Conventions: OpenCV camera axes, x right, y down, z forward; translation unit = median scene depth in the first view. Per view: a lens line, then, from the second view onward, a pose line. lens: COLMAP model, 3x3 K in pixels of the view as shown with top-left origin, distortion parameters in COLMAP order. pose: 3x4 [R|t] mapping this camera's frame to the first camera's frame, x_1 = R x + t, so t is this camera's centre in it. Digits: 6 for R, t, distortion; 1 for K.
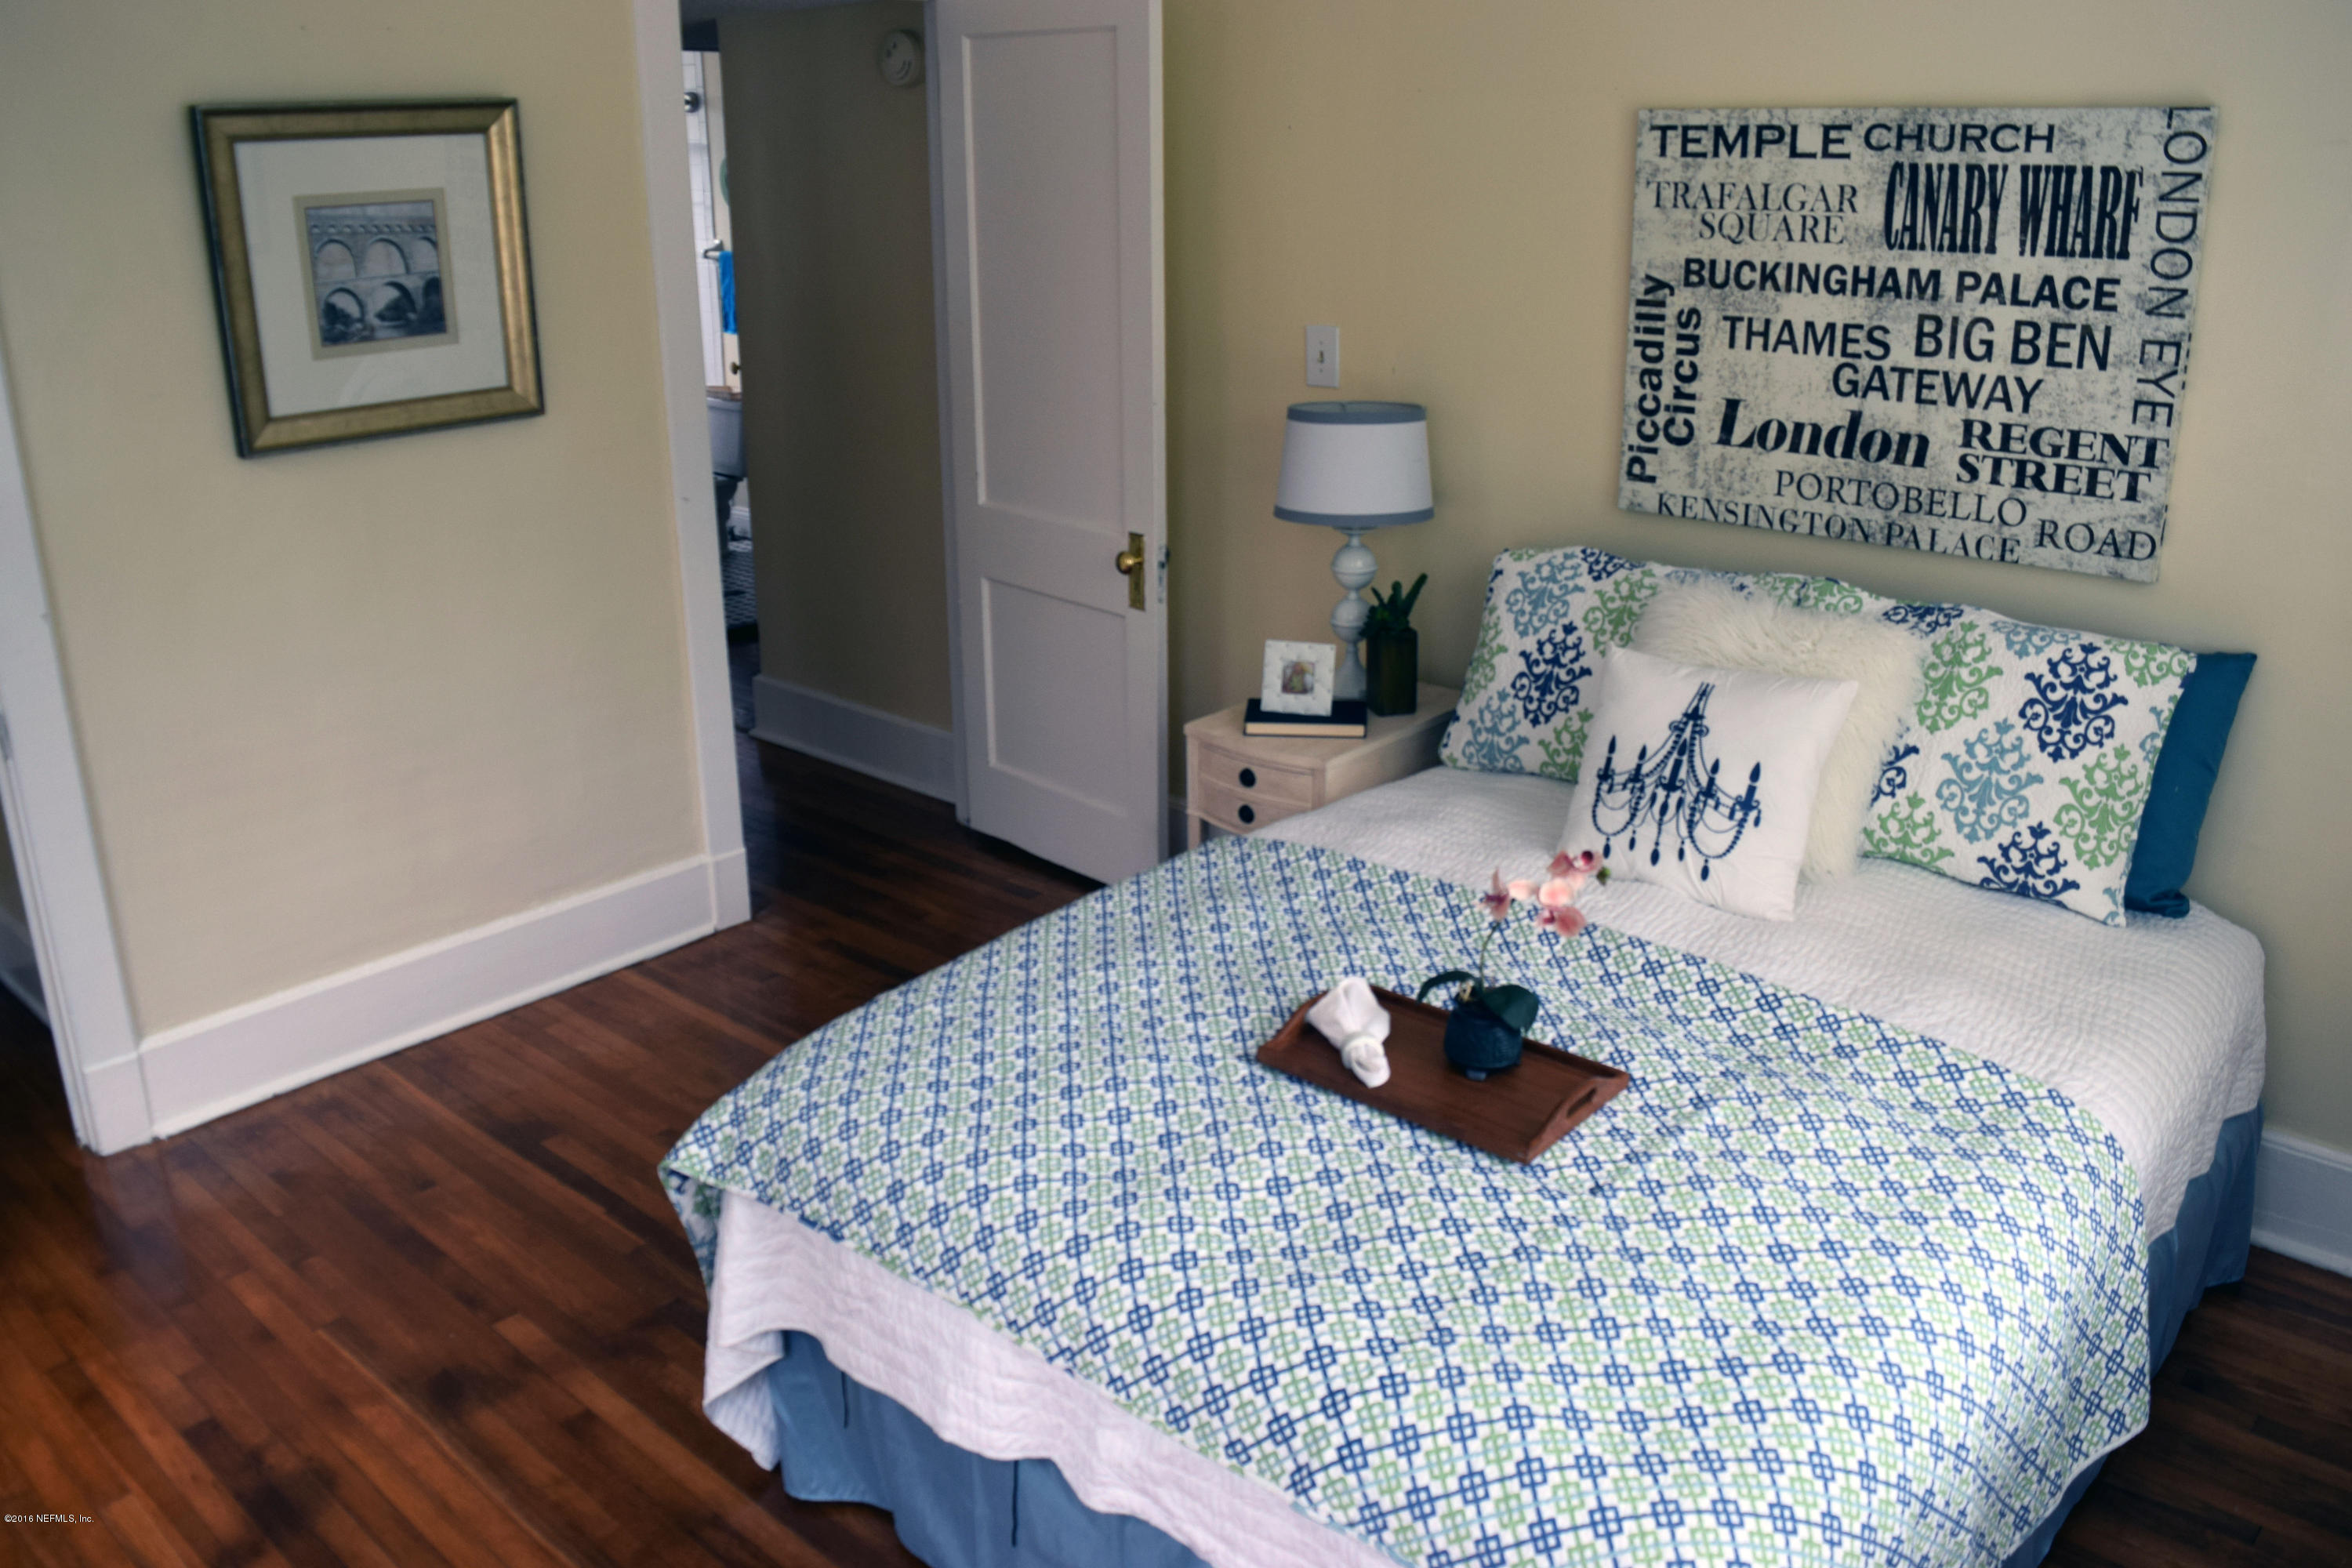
lens RADIAL K [[1888.5, 0, 1176.0], [0, 1888.5, 784.0], [0, 0, 1]] dist [-0.088005, 0.025592]
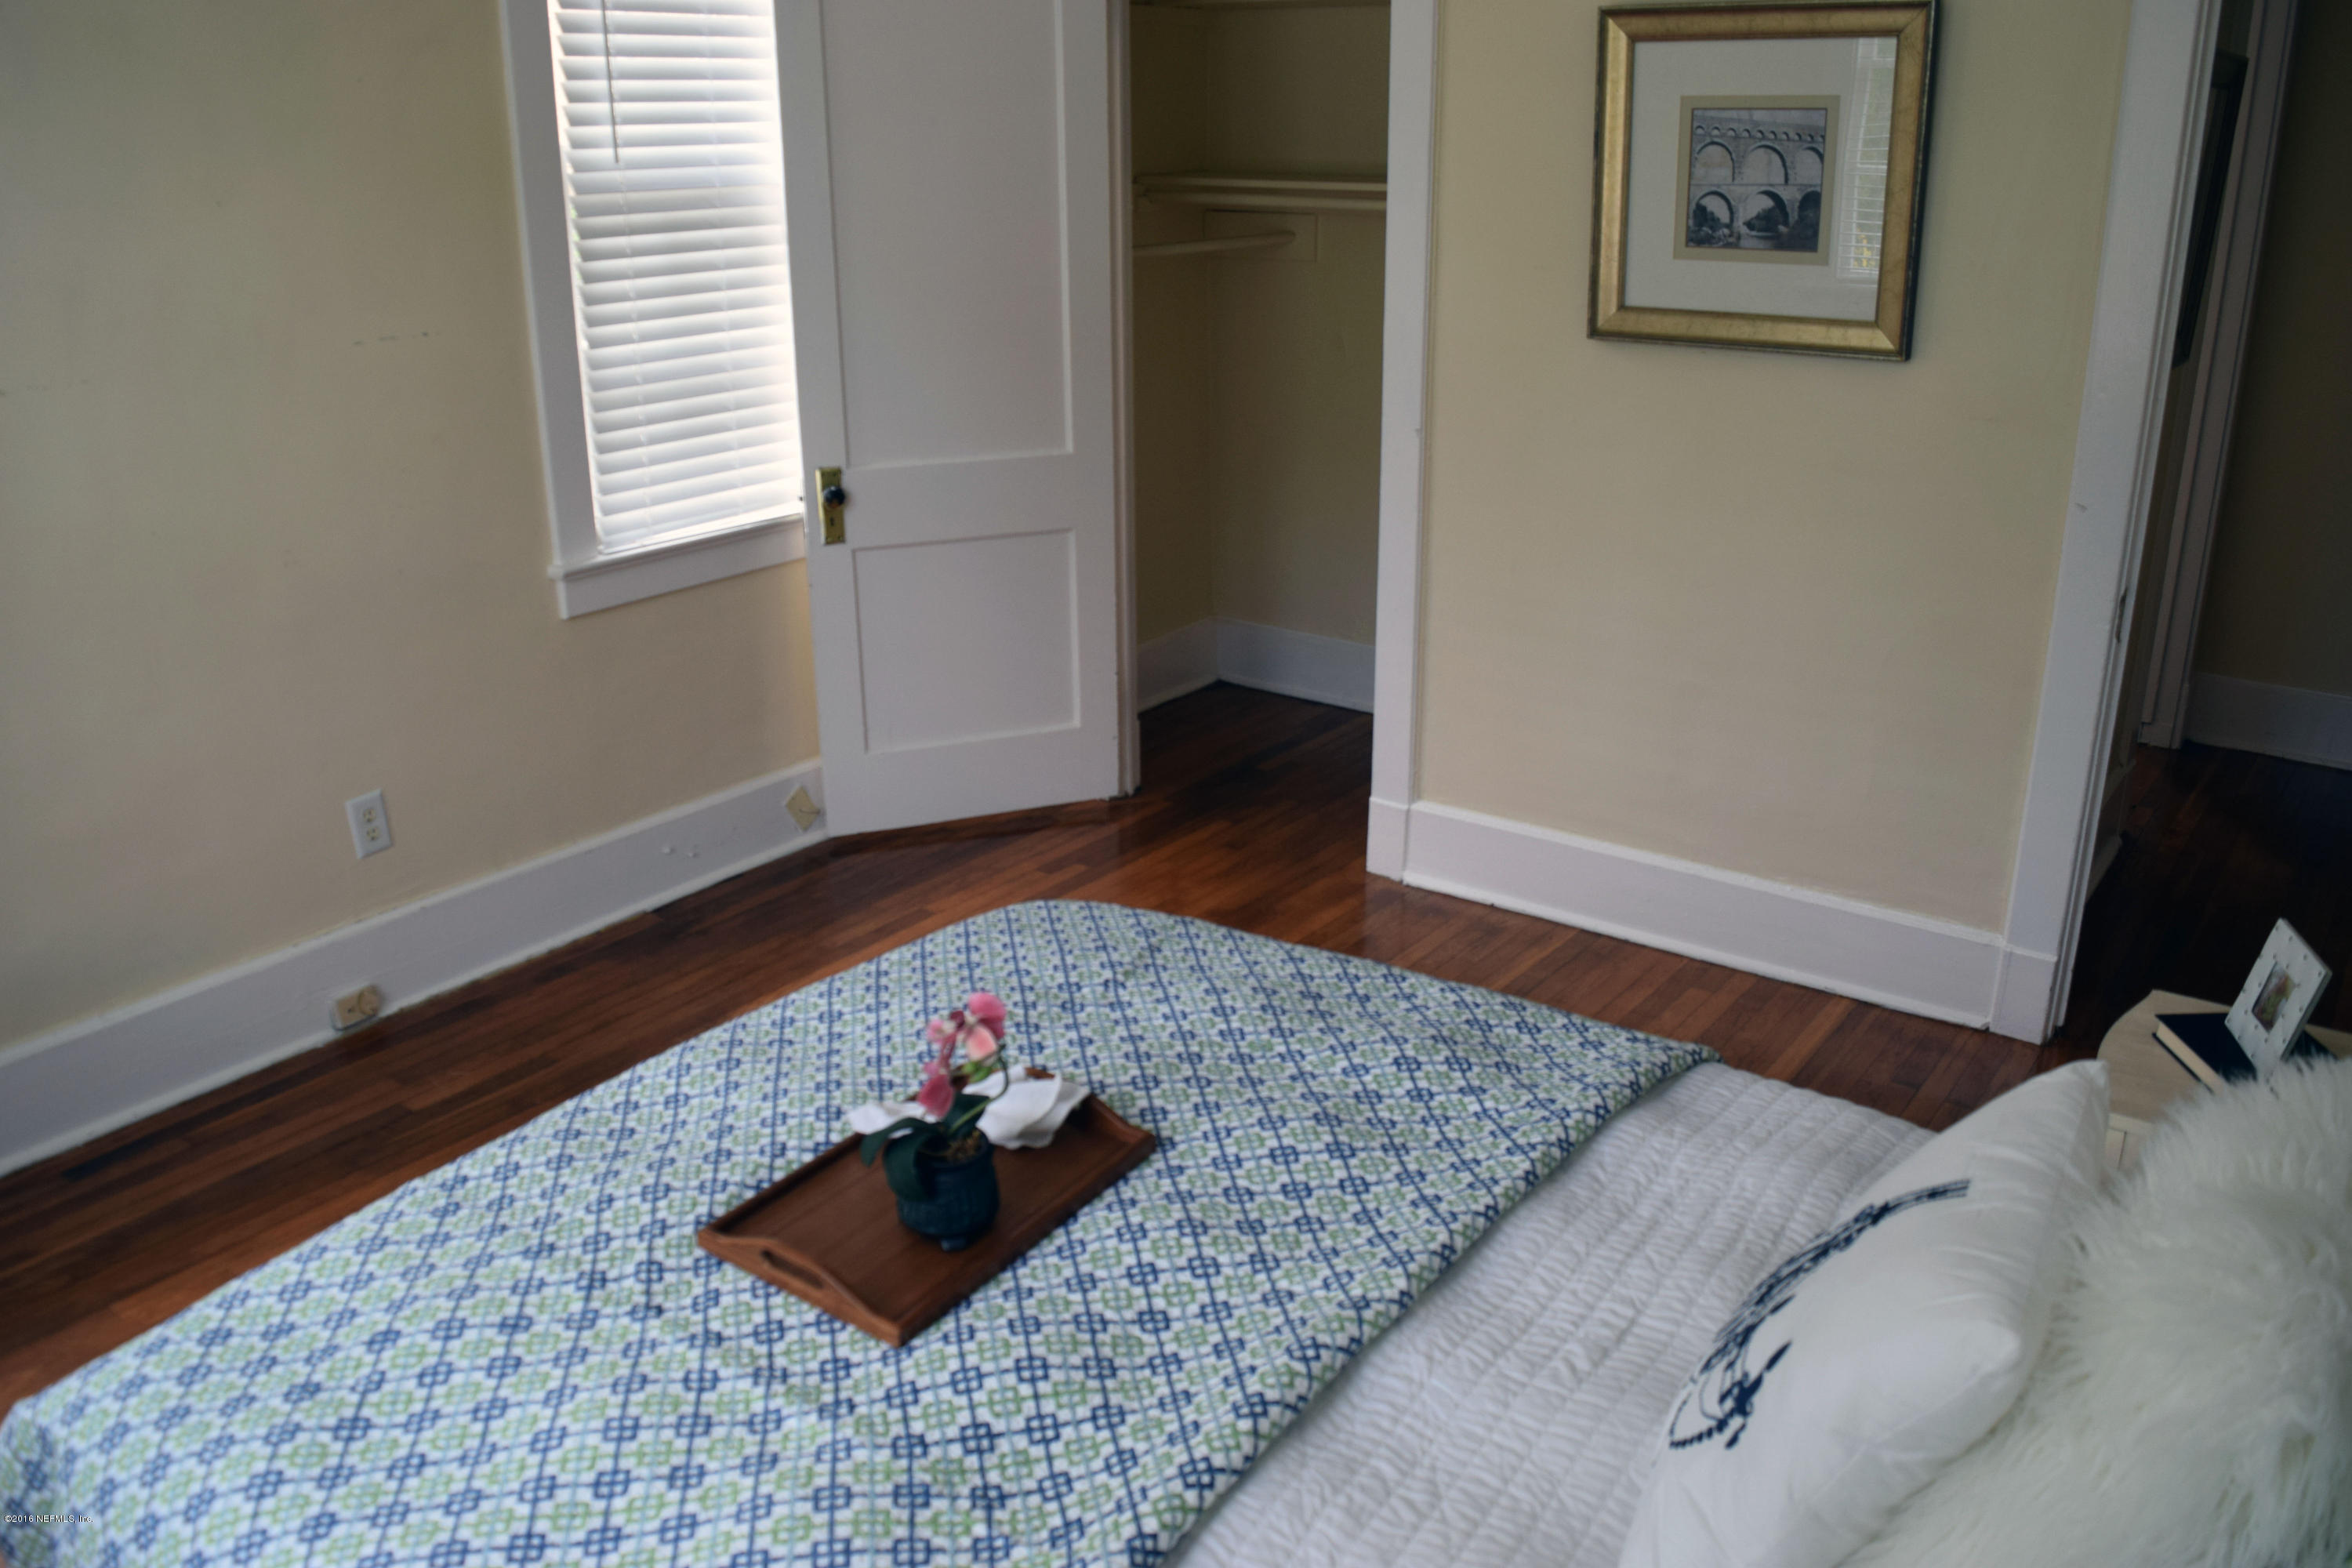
lens RADIAL K [[1888.5, 0, 1176.0], [0, 1888.5, 784.0], [0, 0, 1]] dist [-0.088005, 0.025592]
pose [[0.087118, 0.341776, -0.935735, 0.598647], [-0.324419, 0.897836, 0.297729, -0.194092], [0.941893, 0.277633, 0.189097, 0.652901]]
